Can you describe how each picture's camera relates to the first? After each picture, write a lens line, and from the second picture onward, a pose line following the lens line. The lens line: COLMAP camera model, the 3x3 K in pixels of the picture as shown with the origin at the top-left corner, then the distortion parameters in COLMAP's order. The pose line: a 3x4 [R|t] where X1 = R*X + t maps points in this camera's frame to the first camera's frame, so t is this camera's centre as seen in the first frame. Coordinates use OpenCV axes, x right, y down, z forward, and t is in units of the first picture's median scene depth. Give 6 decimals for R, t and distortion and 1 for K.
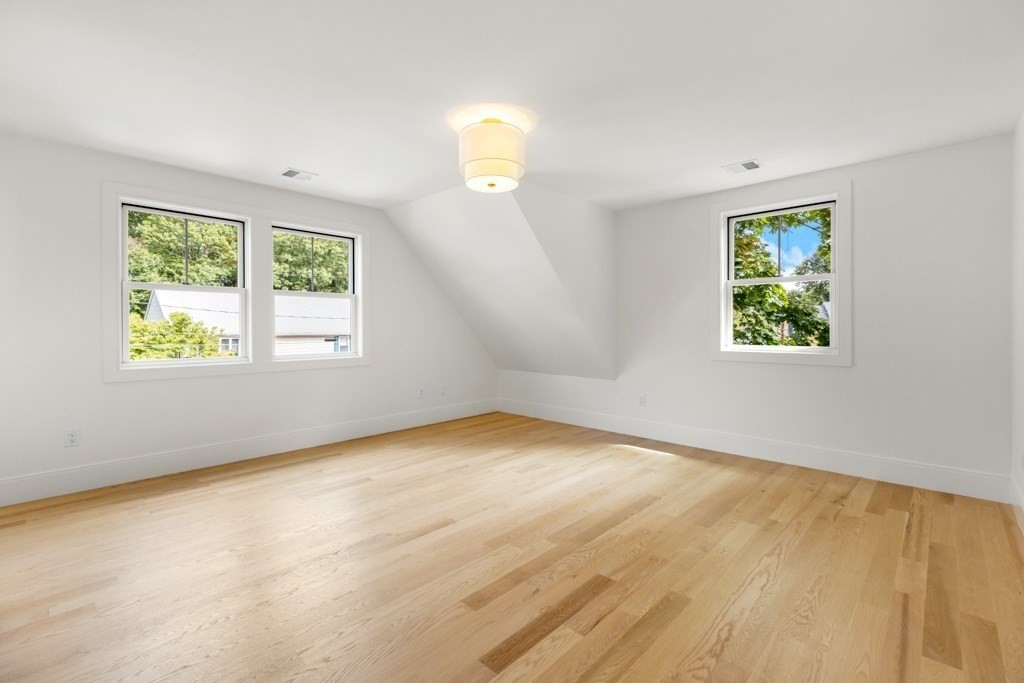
lens RADIAL K [[457.9, 0, 510.8], [0, 457.9, 329.3], [0, 0, 1]] dist [0.001439, -0.000660]
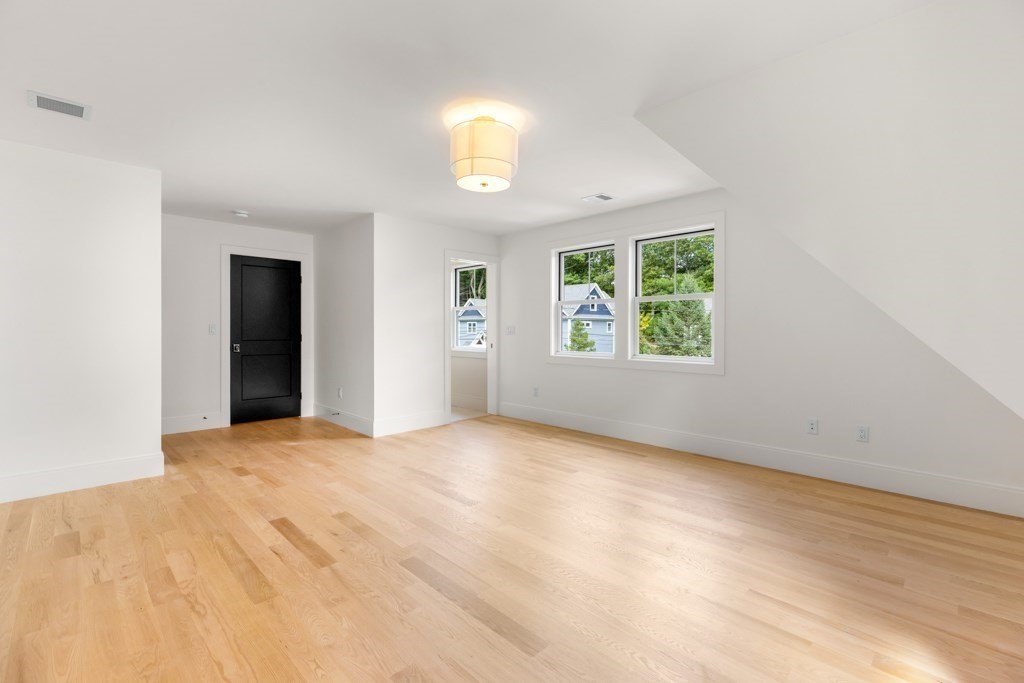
lens RADIAL K [[457.9, 0, 510.8], [0, 457.9, 329.3], [0, 0, 1]] dist [0.001439, -0.000660]
pose [[-0.043728, 0.003258, -0.999038, 1.257371], [-0.001665, 0.999993, 0.003334, -0.011388], [0.999042, 0.001809, -0.043722, 1.472665]]
